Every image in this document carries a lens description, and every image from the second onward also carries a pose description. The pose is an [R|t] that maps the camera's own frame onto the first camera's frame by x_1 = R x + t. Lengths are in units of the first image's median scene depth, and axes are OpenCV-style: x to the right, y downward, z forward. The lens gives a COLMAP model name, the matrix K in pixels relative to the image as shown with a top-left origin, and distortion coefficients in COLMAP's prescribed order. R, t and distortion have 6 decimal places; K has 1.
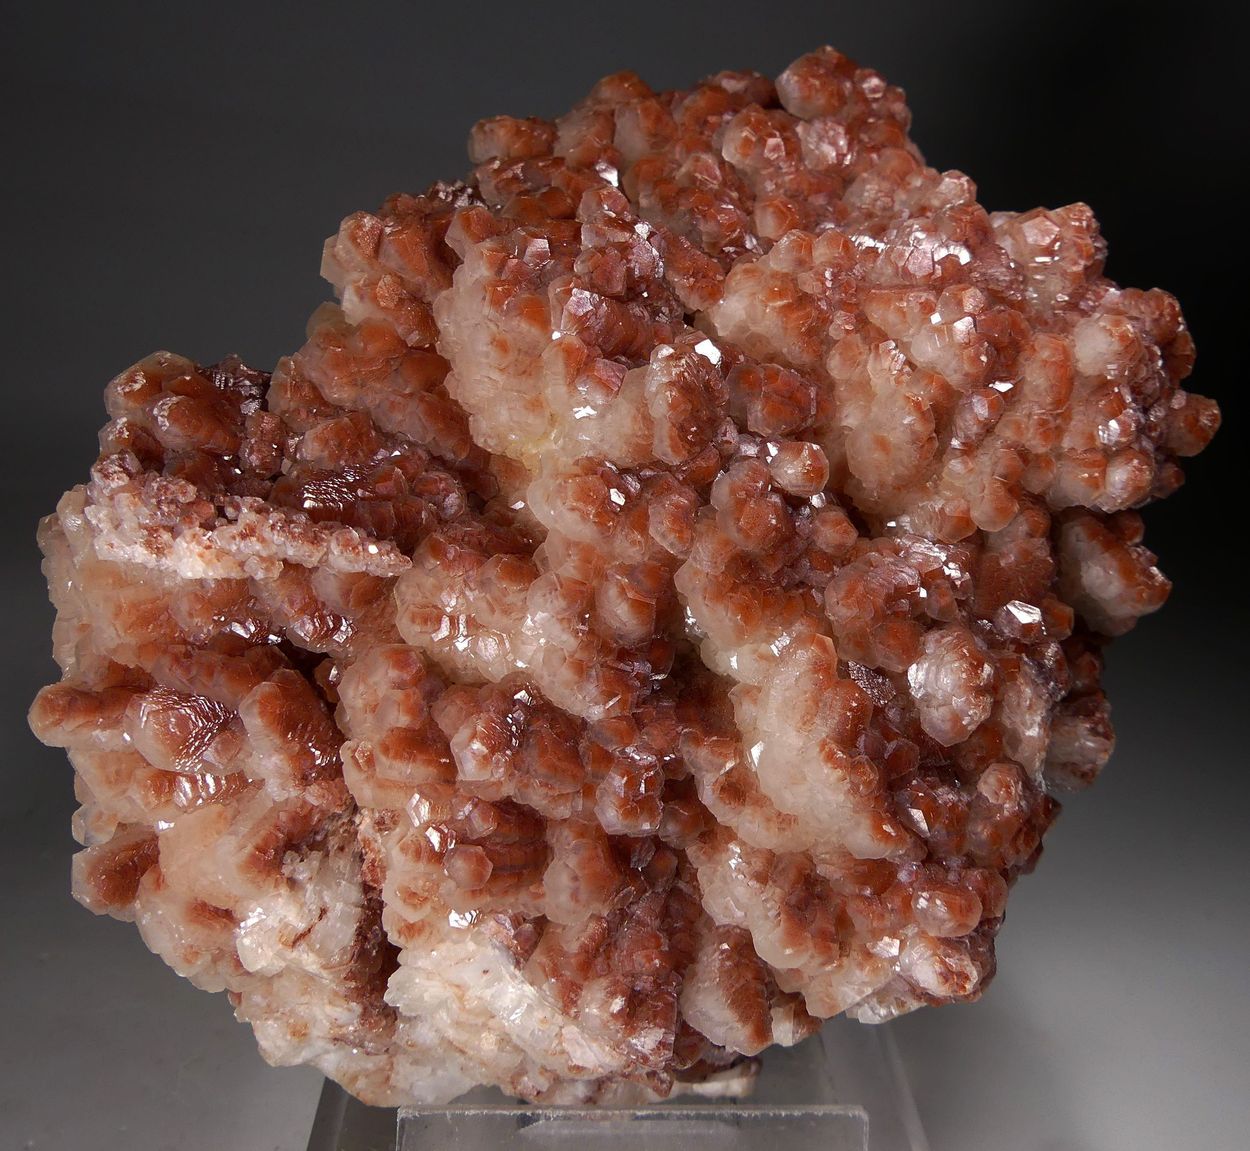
lens RADIAL K [[1123.0, 0, 625.0], [0, 1123.0, 575.5], [0, 0, 1]] dist [-0.009574, -0.007012]
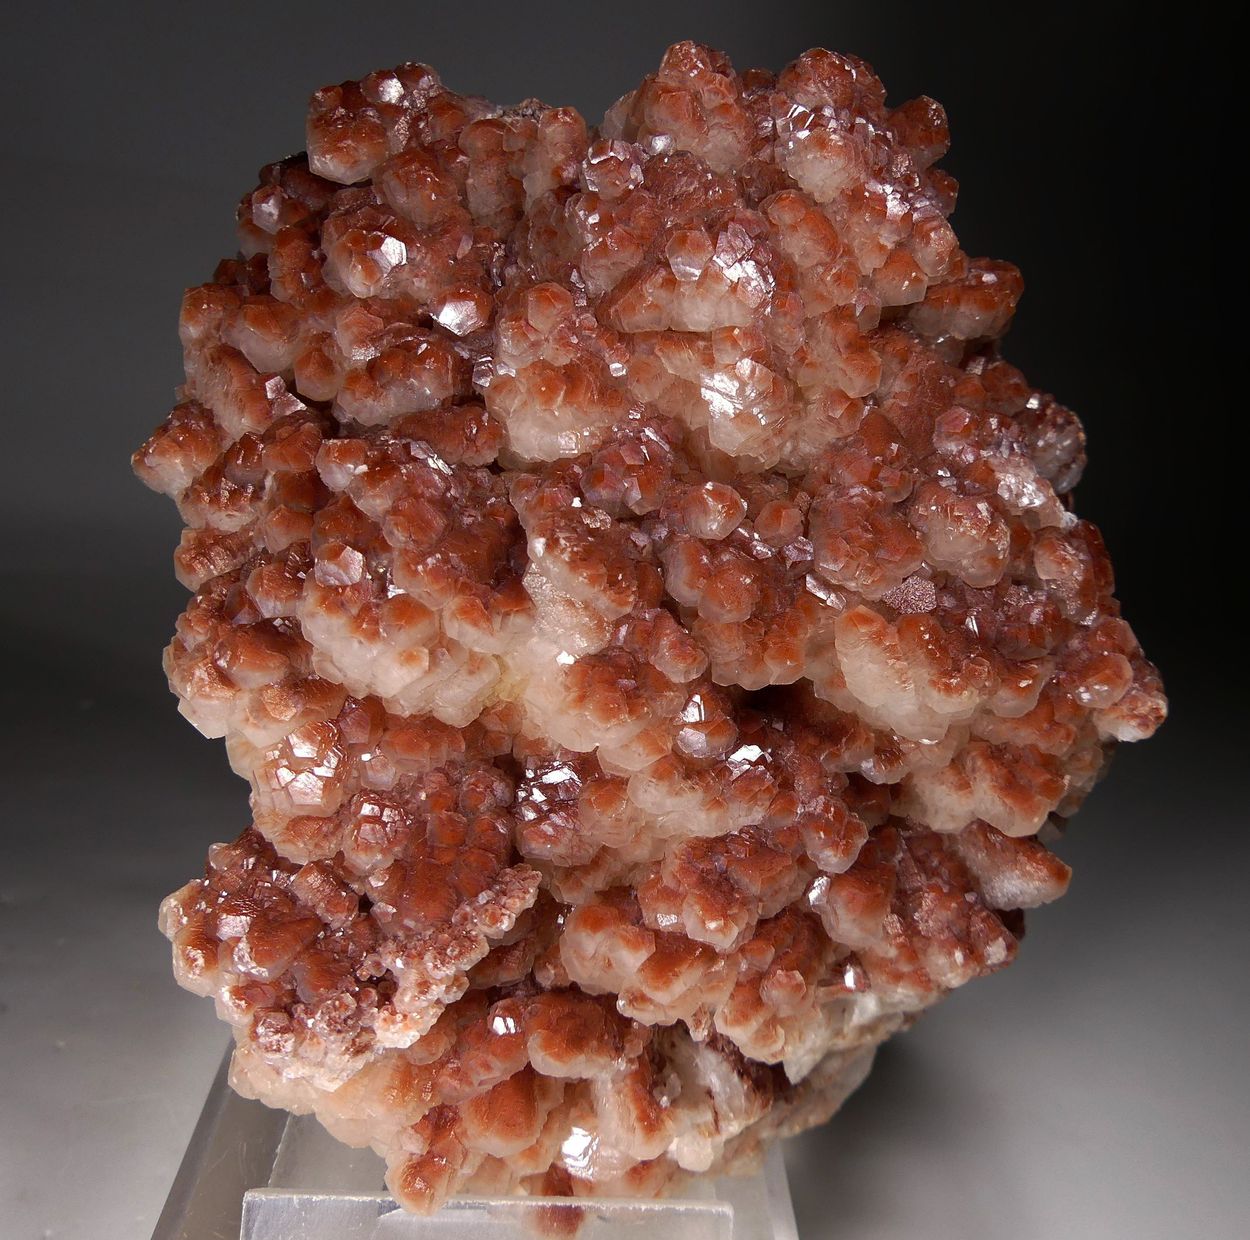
lens RADIAL K [[1146.1, 0, 628.8], [0, 1146.1, 690.0], [0, 0, 1]] dist [-0.009854, -0.003485]
pose [[0.644762, -0.762895, -0.047678, 0.036425], [0.741596, 0.609207, 0.280895, -0.329428], [-0.185248, -0.216468, 0.958553, 0.023820]]
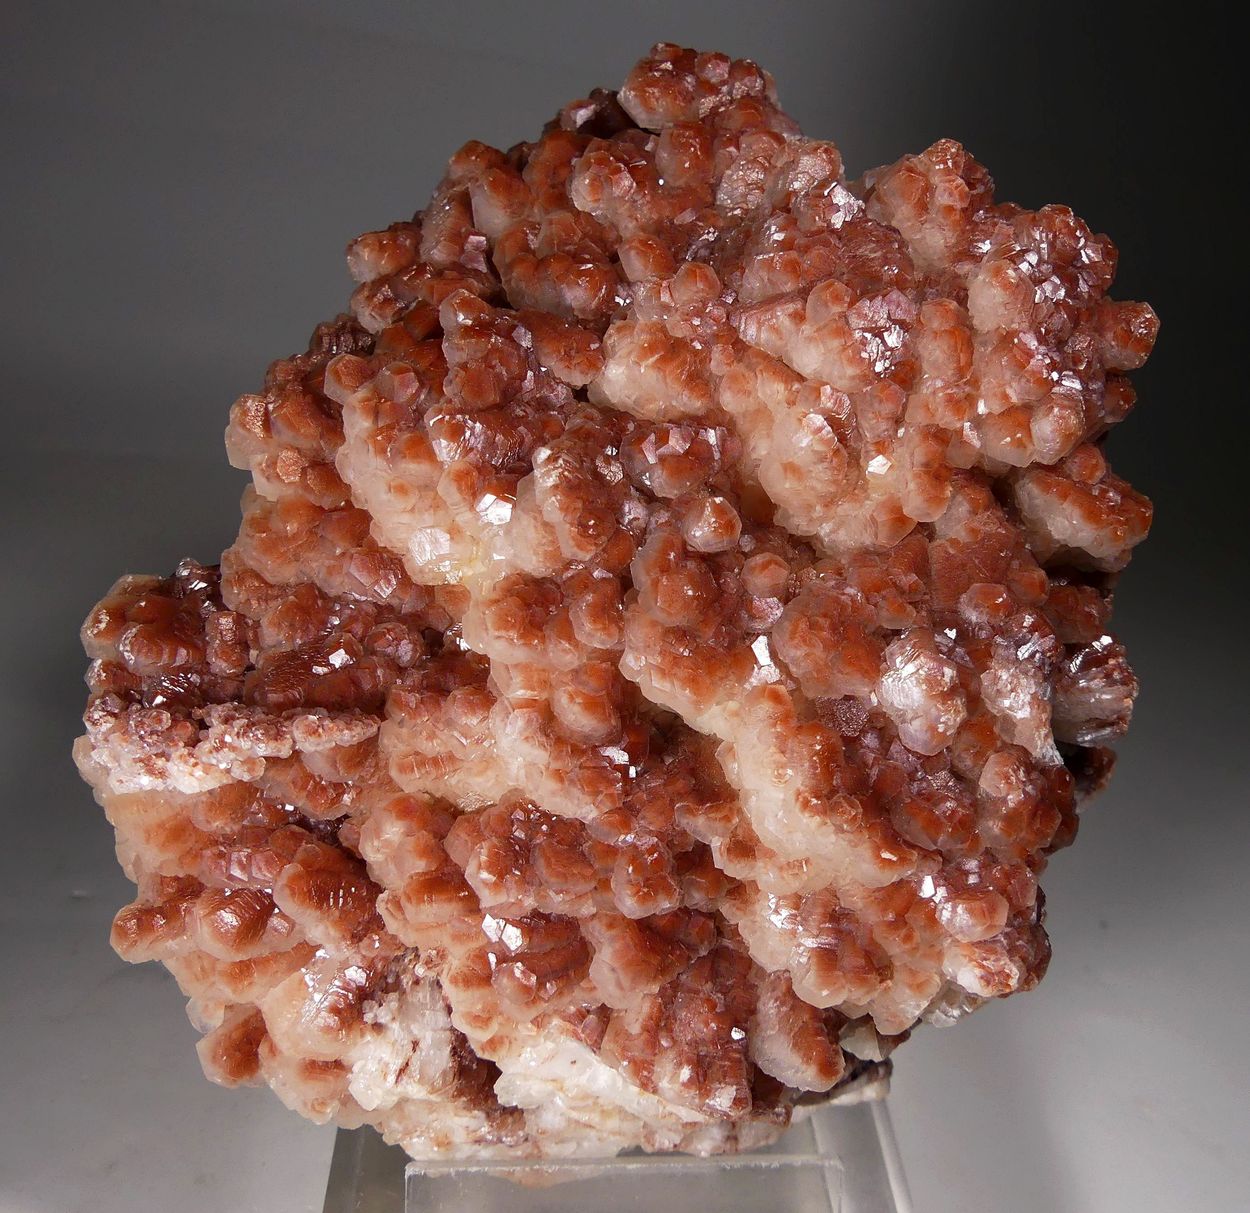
lens RADIAL K [[1162.6, 0, 629.2], [0, 1162.6, 658.5], [0, 0, 1]] dist [-0.005976, -0.007675]
pose [[0.947379, -0.276617, -0.161109, 0.215693], [0.291704, 0.953274, 0.078598, -0.083147], [0.131839, -0.121458, 0.983802, -0.023665]]
